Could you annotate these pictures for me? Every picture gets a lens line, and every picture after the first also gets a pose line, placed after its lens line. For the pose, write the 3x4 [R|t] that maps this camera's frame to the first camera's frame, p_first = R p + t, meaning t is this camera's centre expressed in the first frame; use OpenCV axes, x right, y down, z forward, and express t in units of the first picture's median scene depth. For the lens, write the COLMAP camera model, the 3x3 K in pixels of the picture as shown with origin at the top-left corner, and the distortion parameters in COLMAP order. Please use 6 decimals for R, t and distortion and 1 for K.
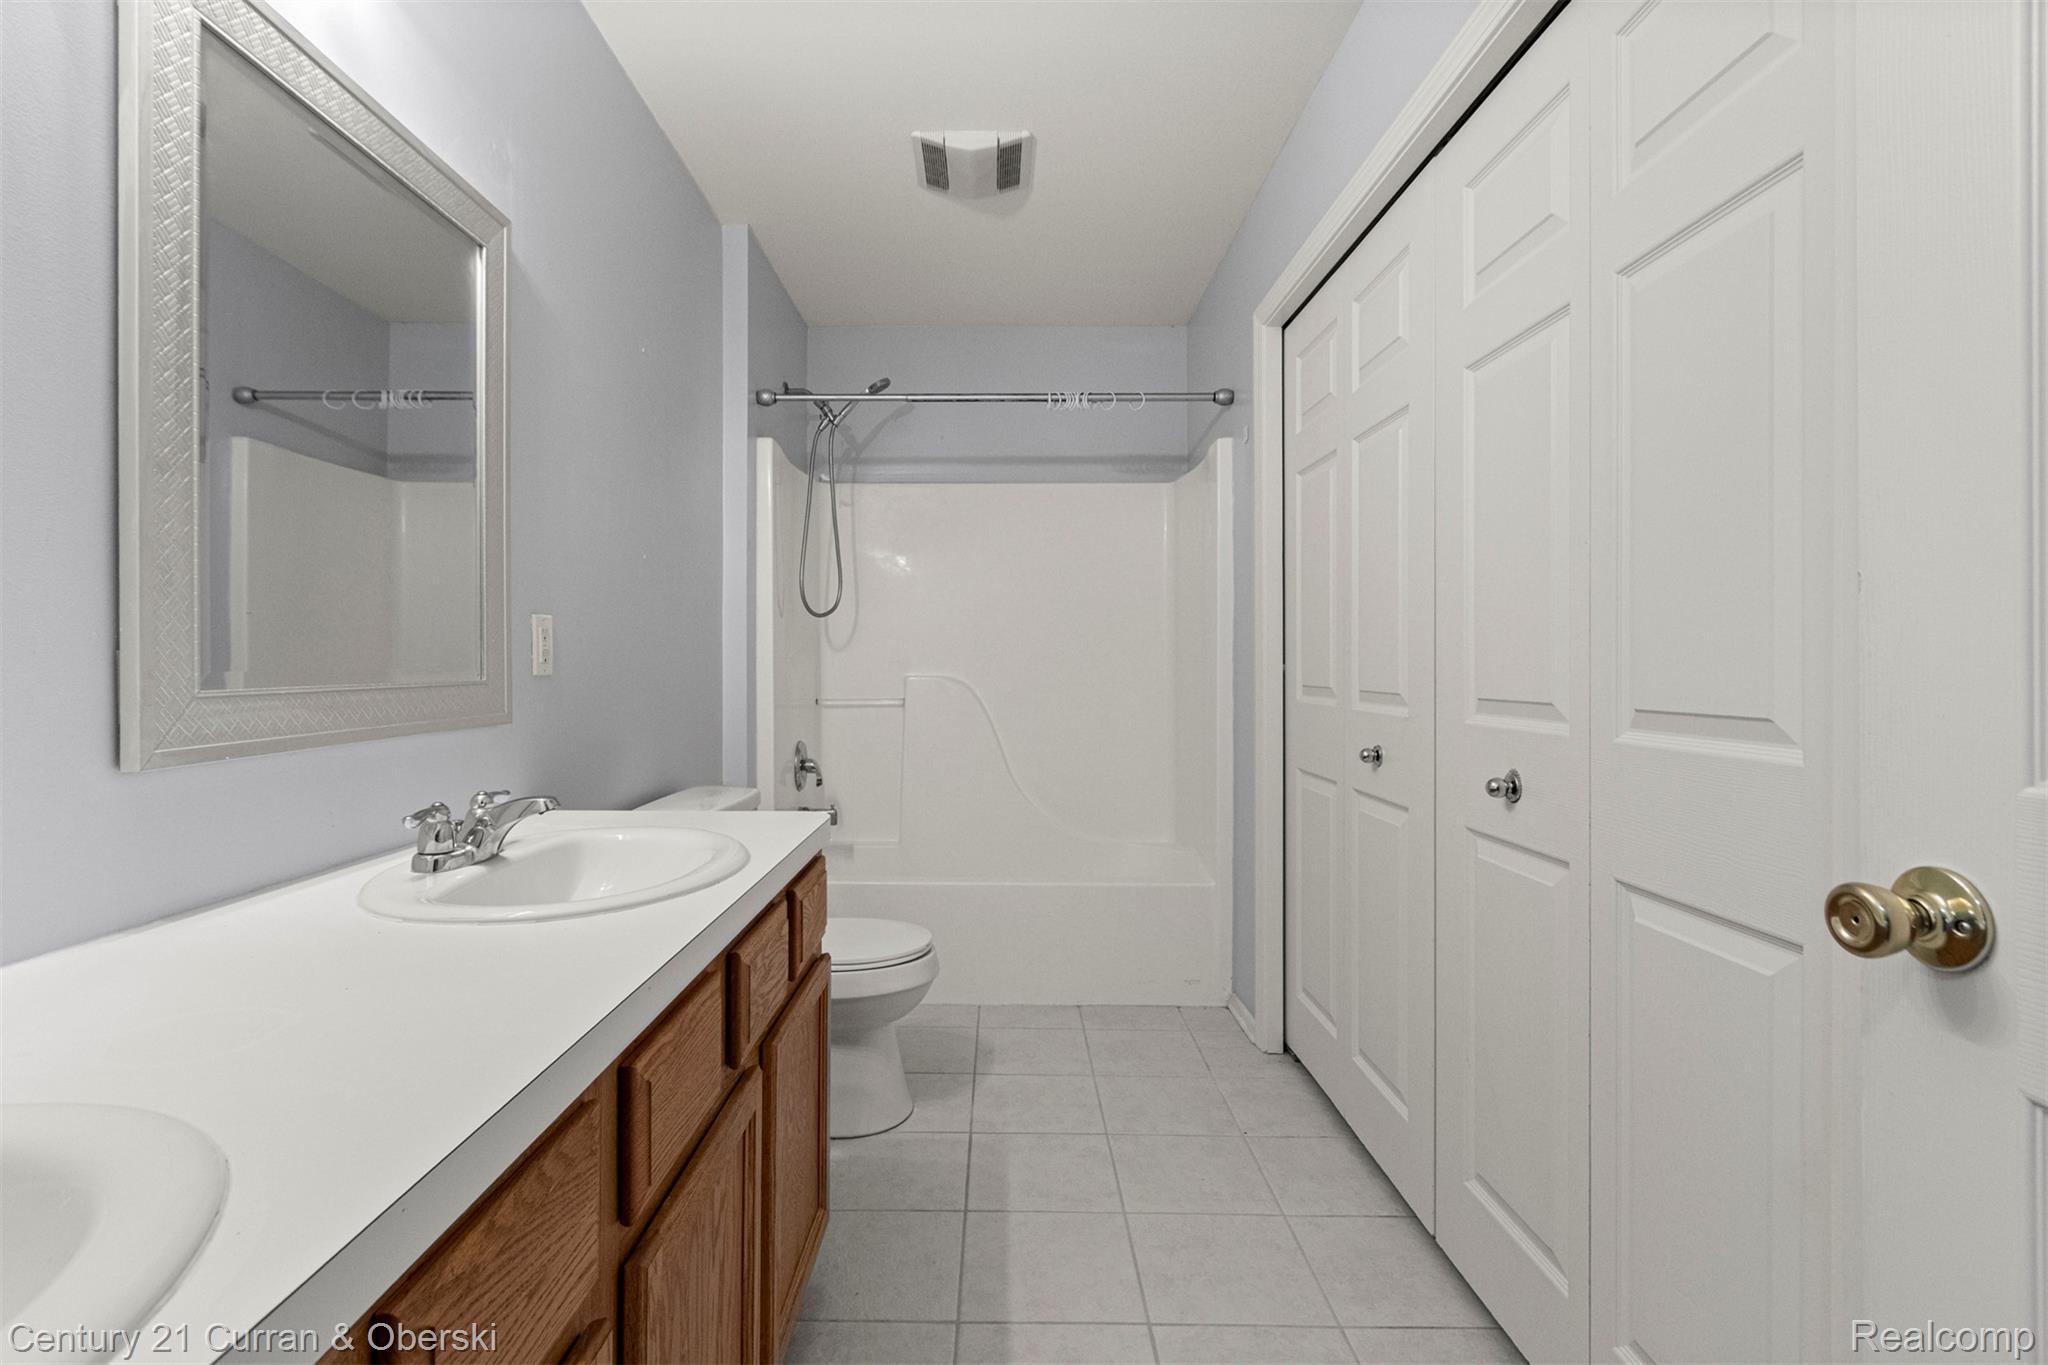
lens RADIAL K [[955.9, 0, 987.9], [0, 955.9, 670.9], [0, 0, 1]] dist [0.004481, 0.001065]
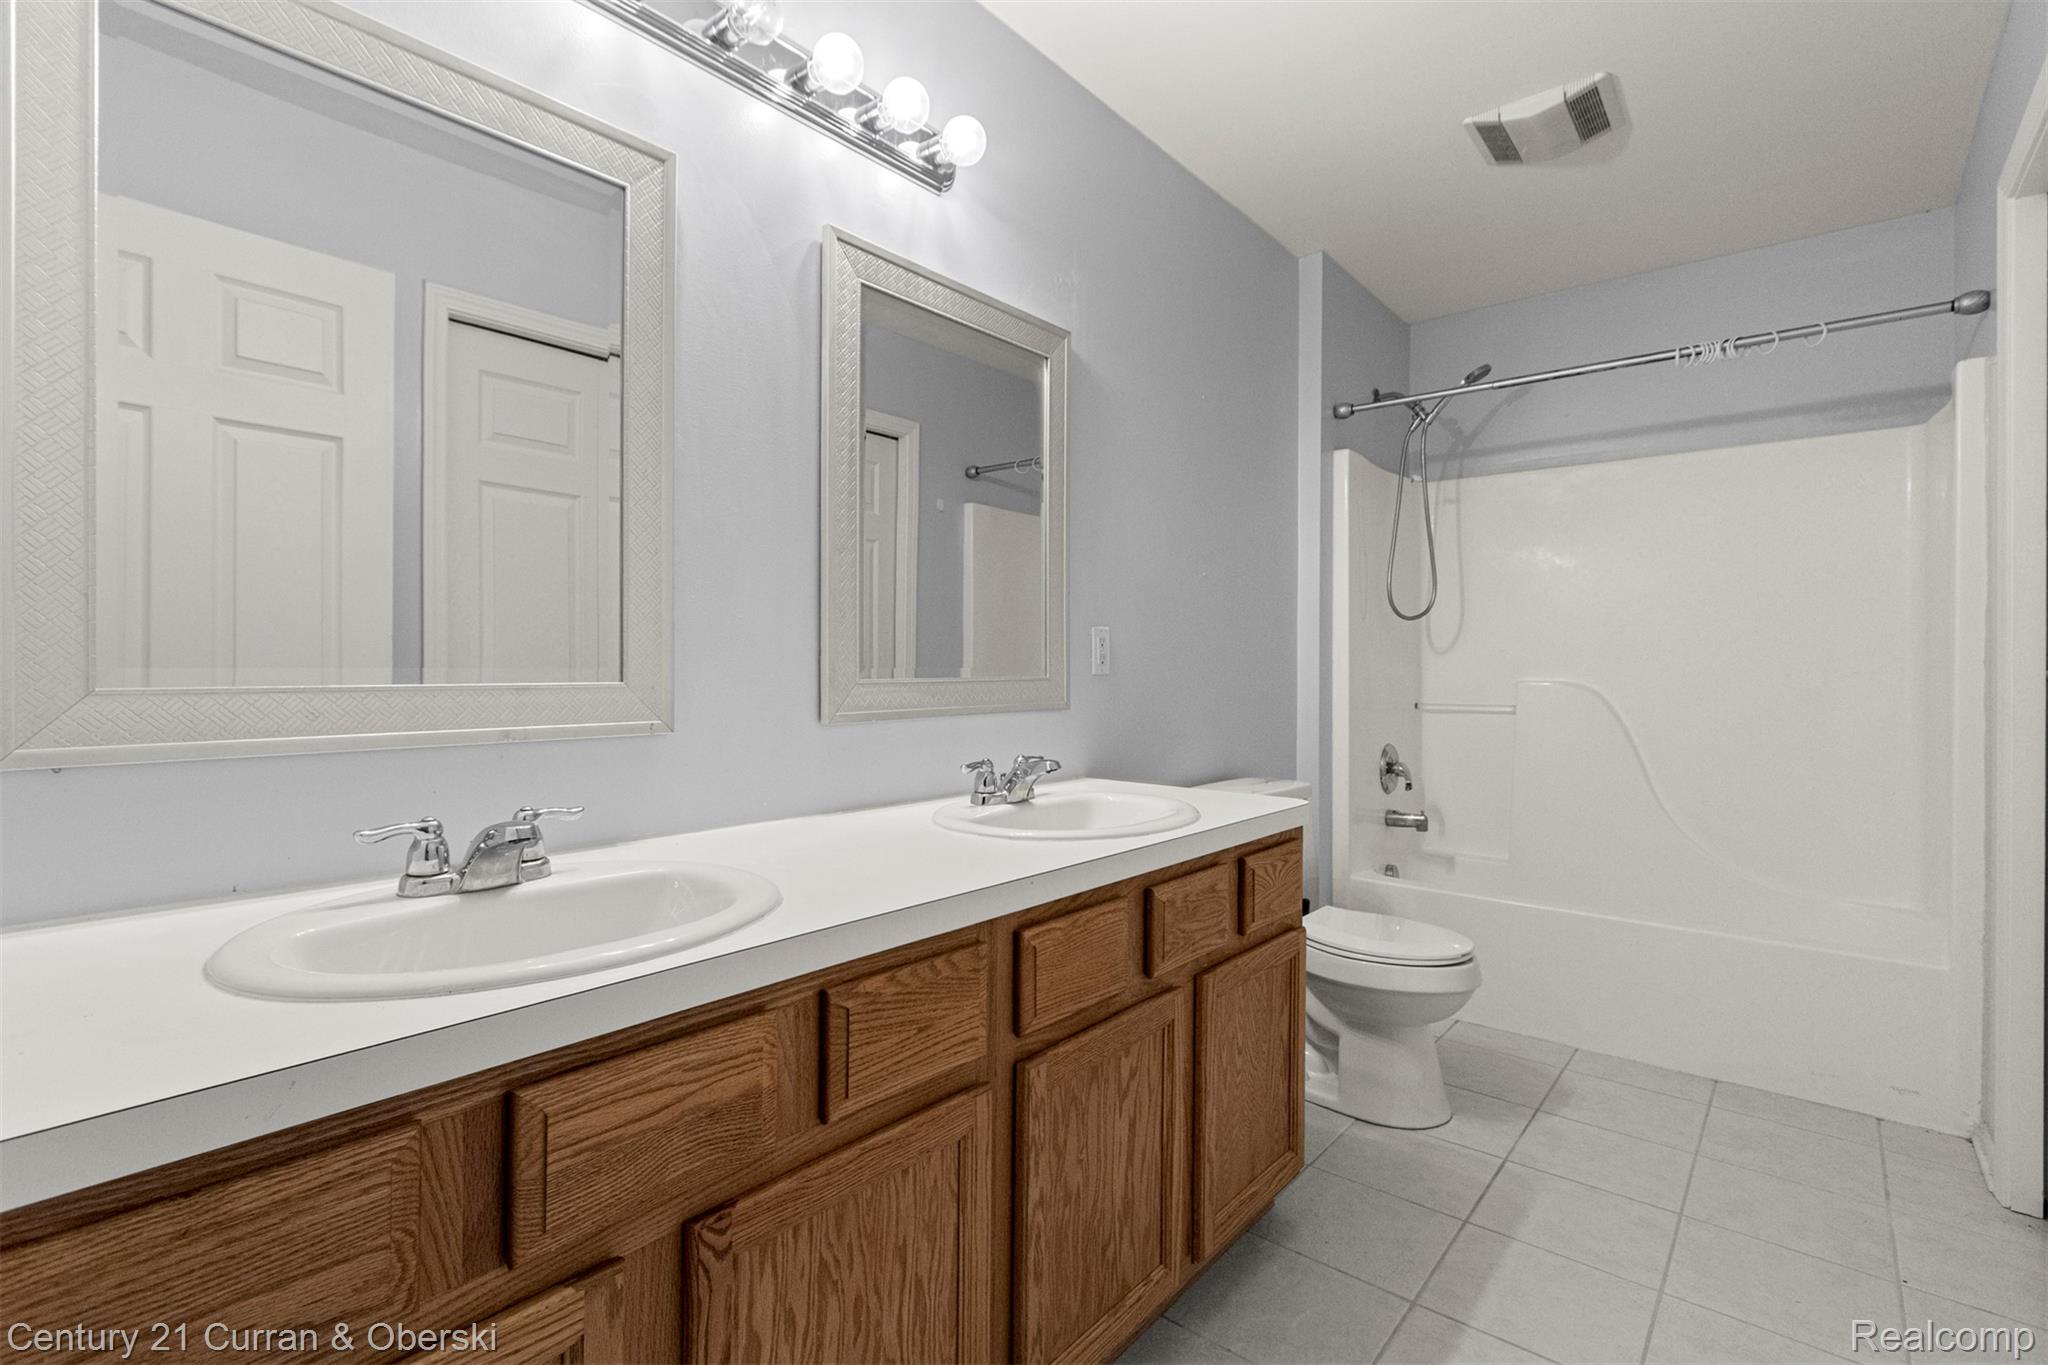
lens RADIAL K [[956.0, 0, 984.7], [0, 956.0, 682.0], [0, 0, 1]] dist [0.013568, 0.000729]
pose [[0.763167, 0.014391, -0.646041, 0.159603], [-0.009530, 0.999894, 0.011016, 0.001478], [0.646131, -0.002250, 0.763224, -0.052869]]
